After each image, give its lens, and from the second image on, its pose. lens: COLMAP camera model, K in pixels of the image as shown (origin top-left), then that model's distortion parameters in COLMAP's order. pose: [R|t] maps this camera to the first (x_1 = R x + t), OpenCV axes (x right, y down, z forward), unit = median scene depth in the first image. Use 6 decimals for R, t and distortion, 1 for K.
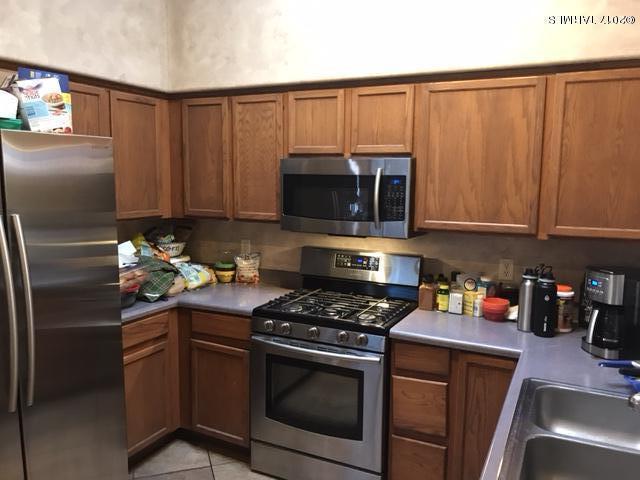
lens RADIAL K [[526.8, 0, 319.0], [0, 526.8, 243.1], [0, 0, 1]] dist [0.102172, -0.244054]
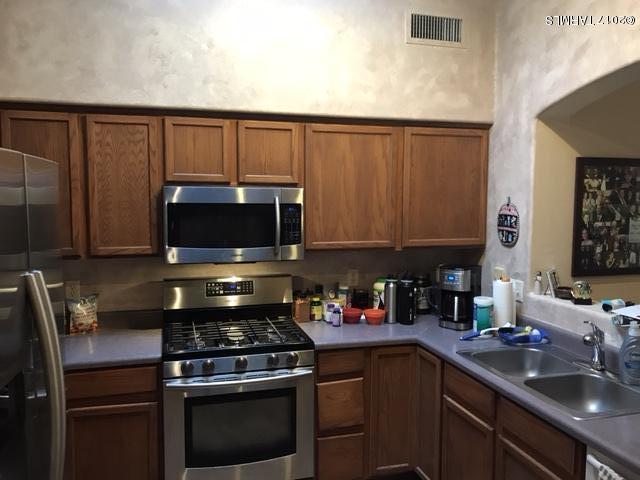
lens RADIAL K [[514.4, 0, 320.0], [0, 514.4, 240.0], [0, 0, 1]] dist [0.059451, -0.067240]
pose [[0.745919, -0.063133, 0.663038, -0.495908], [0.092400, 0.995680, -0.009144, -0.034660], [-0.659596, 0.068085, 0.748530, 0.153266]]
